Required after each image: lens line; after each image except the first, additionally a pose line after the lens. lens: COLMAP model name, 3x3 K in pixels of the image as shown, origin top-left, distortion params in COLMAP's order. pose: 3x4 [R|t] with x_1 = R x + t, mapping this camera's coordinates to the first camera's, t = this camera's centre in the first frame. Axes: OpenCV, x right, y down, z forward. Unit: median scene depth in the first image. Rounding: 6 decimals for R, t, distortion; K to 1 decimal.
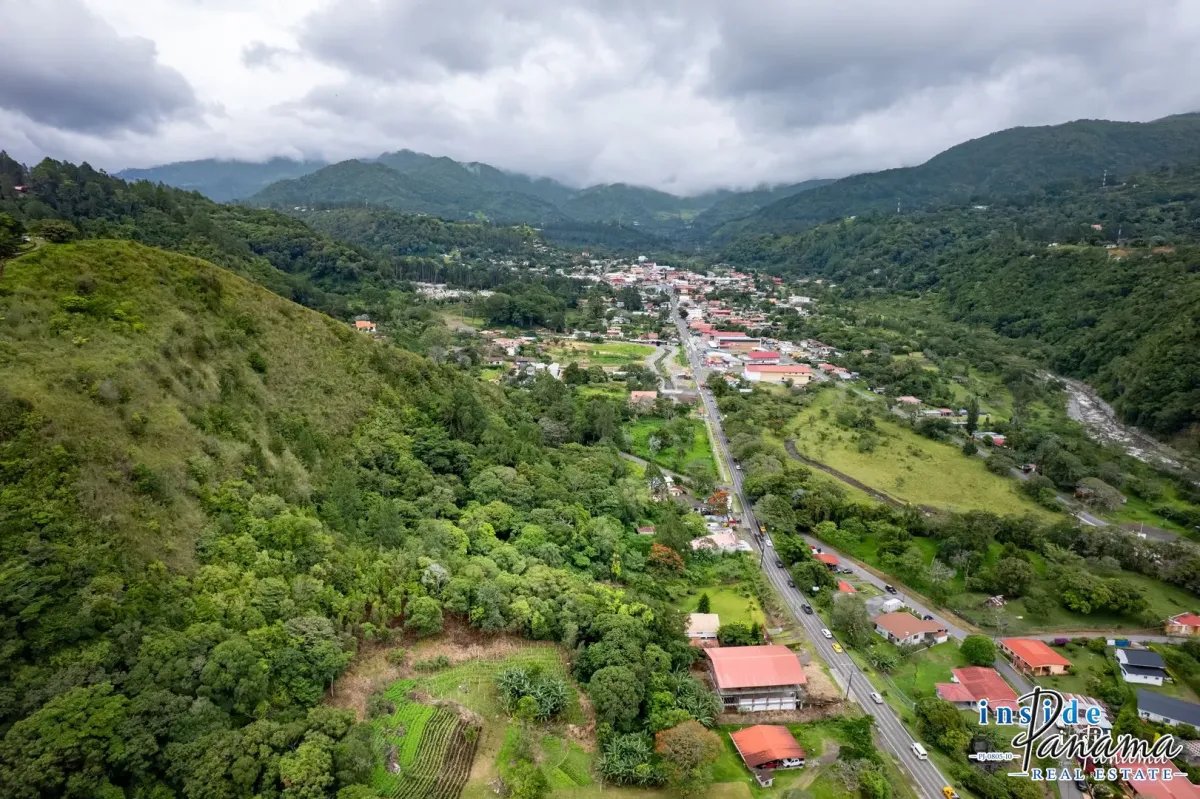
lens RADIAL K [[769.2, 0, 599.3], [0, 769.2, 398.9], [0, 0, 1]] dist [-0.078307, 0.067514]
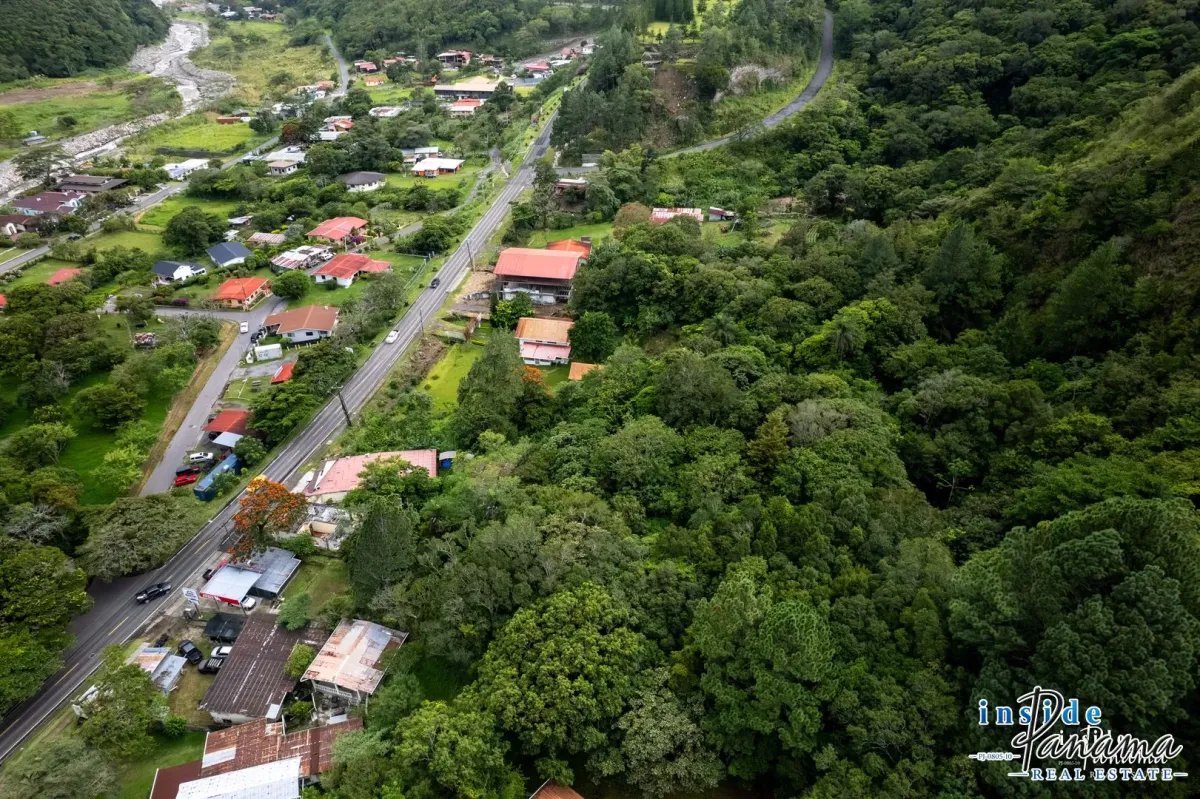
lens RADIAL K [[769.2, 0, 599.4], [0, 769.2, 402.4], [0, 0, 1]] dist [-0.078307, 0.067514]
pose [[-0.969560, -0.140526, 0.200512, -0.085970], [0.043478, 0.707088, 0.705788, -0.186857], [-0.240961, 0.693022, -0.679455, 1.244688]]
